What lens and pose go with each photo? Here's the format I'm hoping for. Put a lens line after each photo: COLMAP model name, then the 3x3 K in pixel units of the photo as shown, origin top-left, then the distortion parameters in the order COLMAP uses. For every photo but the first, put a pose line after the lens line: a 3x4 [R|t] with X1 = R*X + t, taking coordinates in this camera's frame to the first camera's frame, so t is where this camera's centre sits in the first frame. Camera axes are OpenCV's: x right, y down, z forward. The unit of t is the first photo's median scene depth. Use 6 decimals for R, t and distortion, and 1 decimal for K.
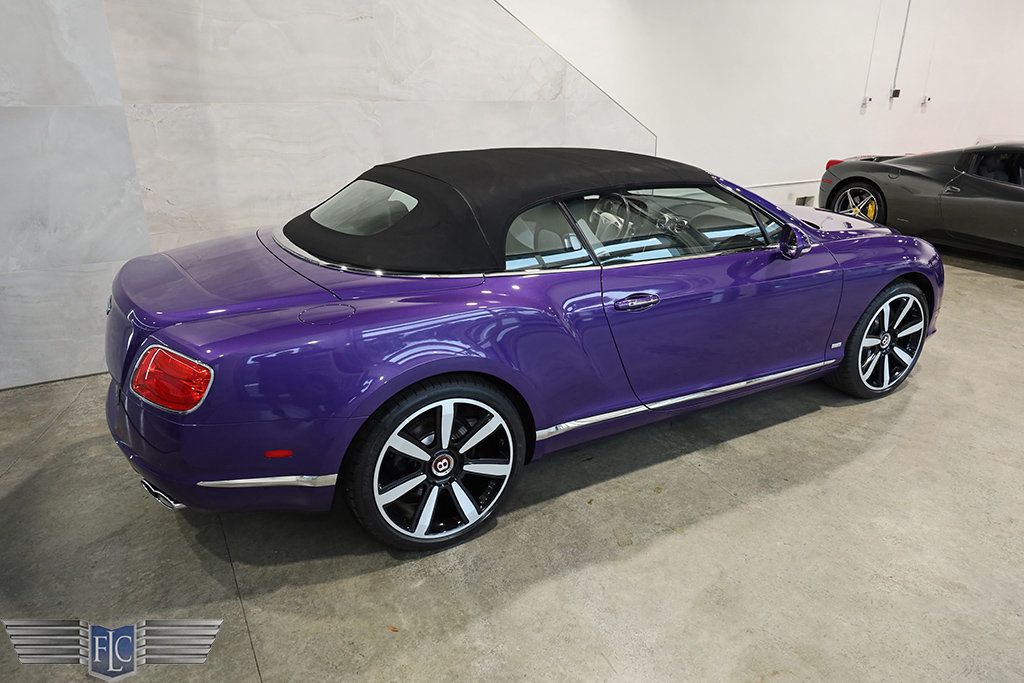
lens RADIAL K [[656.2, 0, 513.9], [0, 656.2, 343.4], [0, 0, 1]] dist [0.000186, 0.000778]
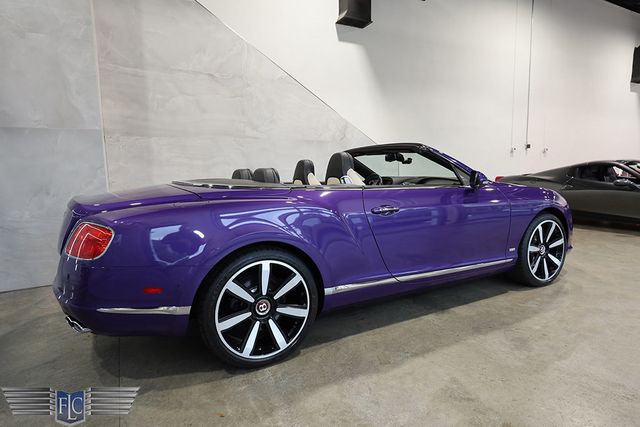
lens RADIAL K [[366.6, 0, 322.1], [0, 366.6, 215.0], [0, 0, 1]] dist [0.000025, -0.000554]
pose [[0.999724, -0.017753, -0.015411, 0.032208], [0.013588, 0.971303, -0.237458, 0.123434], [0.019184, 0.237183, 0.971276, 0.080170]]
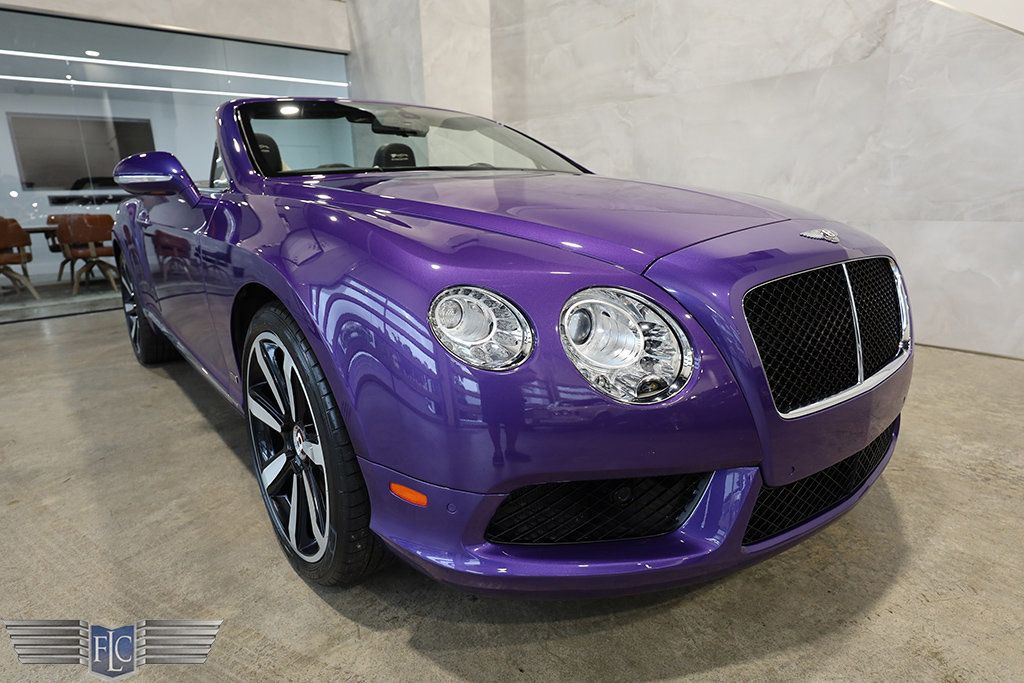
lens RADIAL K [[579.8, 0, 513.5], [0, 579.8, 338.9], [0, 0, 1]] dist [0.002446, -0.001097]
pose [[0.177369, 0.235637, -0.955518, 0.959064], [-0.322419, 0.931243, 0.169801, -0.182885], [0.929831, 0.277960, 0.241148, 1.036993]]
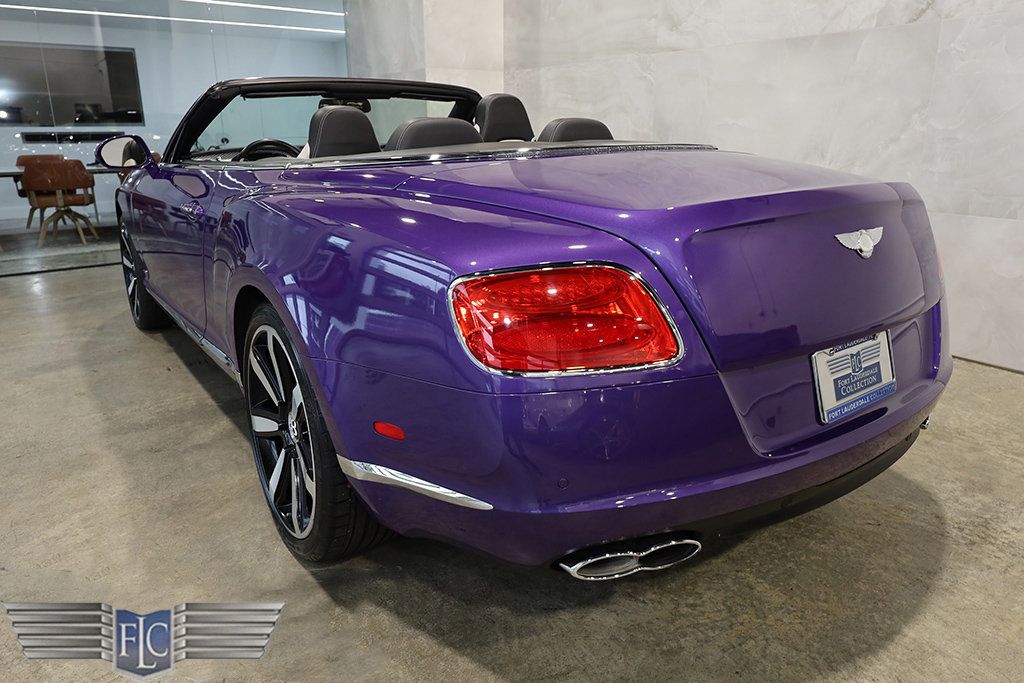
lens RADIAL K [[674.3, 0, 514.8], [0, 674.3, 305.2], [0, 0, 1]] dist [-0.000748, -0.000300]
pose [[0.113017, 0.254147, -0.960540, 0.985670], [-0.349490, 0.915124, 0.201009, -0.262292], [0.930099, 0.312981, 0.192246, 1.095762]]
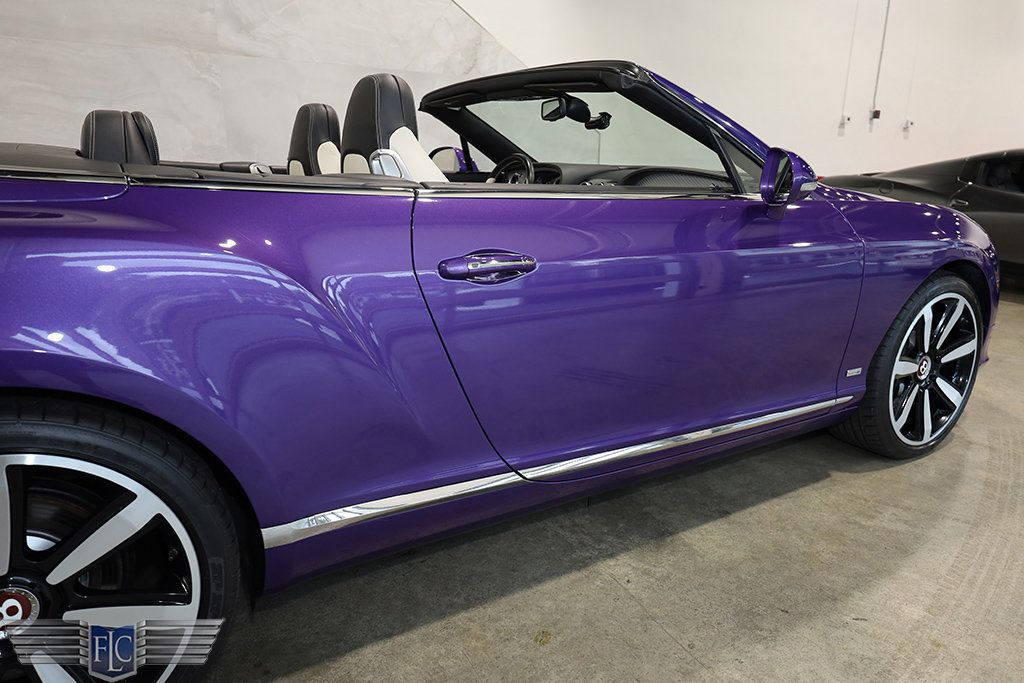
lens RADIAL K [[679.3, 0, 514.4], [0, 679.3, 339.2], [0, 0, 1]] dist [0.001411, 0.001539]
pose [[0.998883, 0.008107, 0.046553, 0.136533], [-0.003687, 0.995541, -0.094263, 0.032681], [-0.047109, 0.093986, 0.994458, 0.359853]]
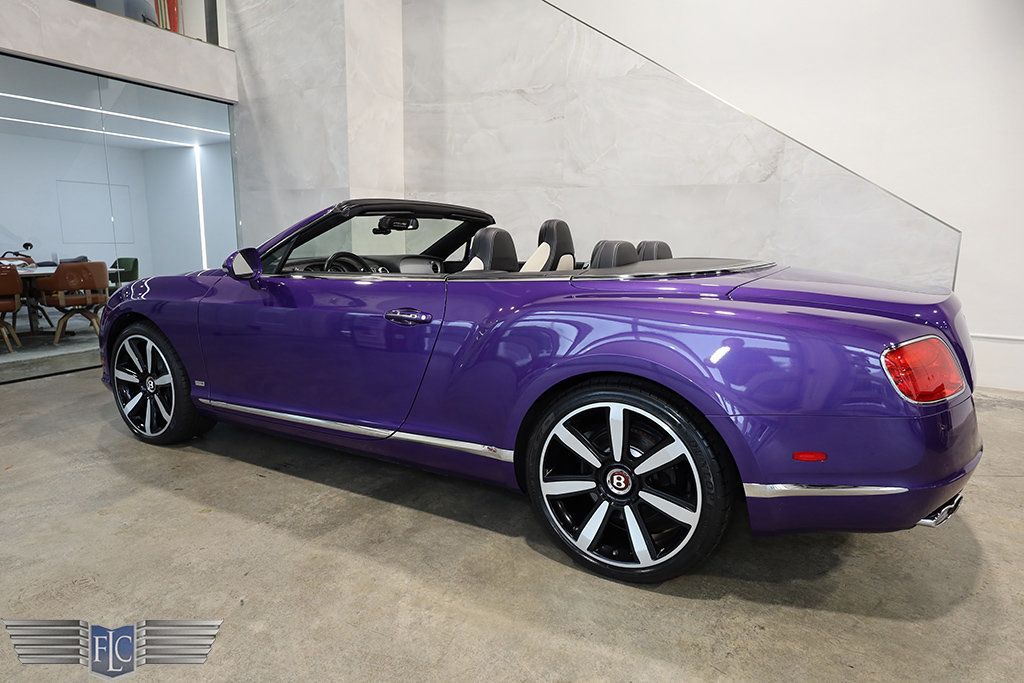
lens RADIAL K [[593.8, 0, 512.0], [0, 593.8, 341.5], [0, 0, 1]] dist [0.002706, -0.001249]
pose [[0.521894, 0.155634, -0.838692, 0.907435], [-0.318160, 0.947779, -0.022105, -0.104595], [0.791455, 0.278374, 0.544157, 0.653427]]
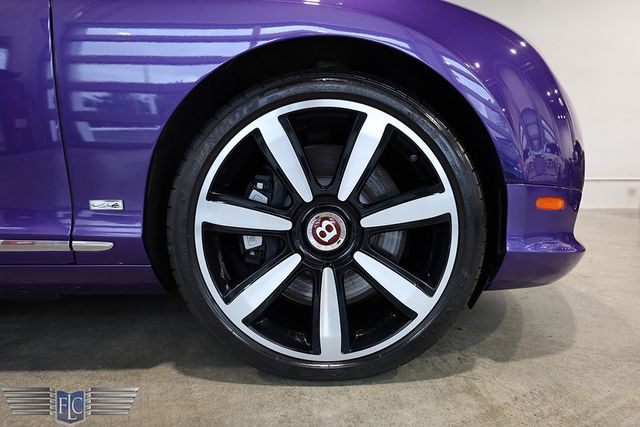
lens RADIAL K [[347.5, 0, 321.1], [0, 347.5, 211.5], [0, 0, 1]] dist [0.007266, 0.000879]
pose [[0.873411, 0.047745, -0.484637, 0.674604], [-0.171153, 0.961790, -0.213698, 0.030383], [0.455916, 0.269593, 0.848210, 0.830441]]
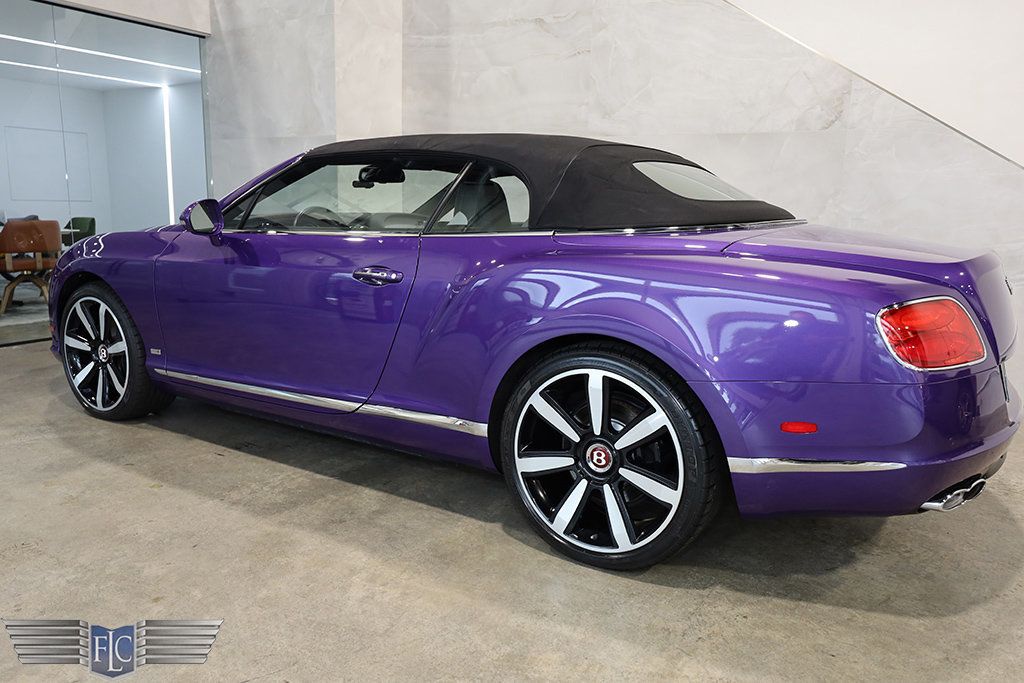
lens RADIAL K [[742.7, 0, 507.7], [0, 742.7, 338.4], [0, 0, 1]] dist [0.000284, 0.004023]
pose [[0.469888, 0.172039, -0.865799, 1.001768], [-0.337003, 0.941494, 0.004181, -0.096005], [0.815864, 0.289812, 0.500374, 0.666103]]
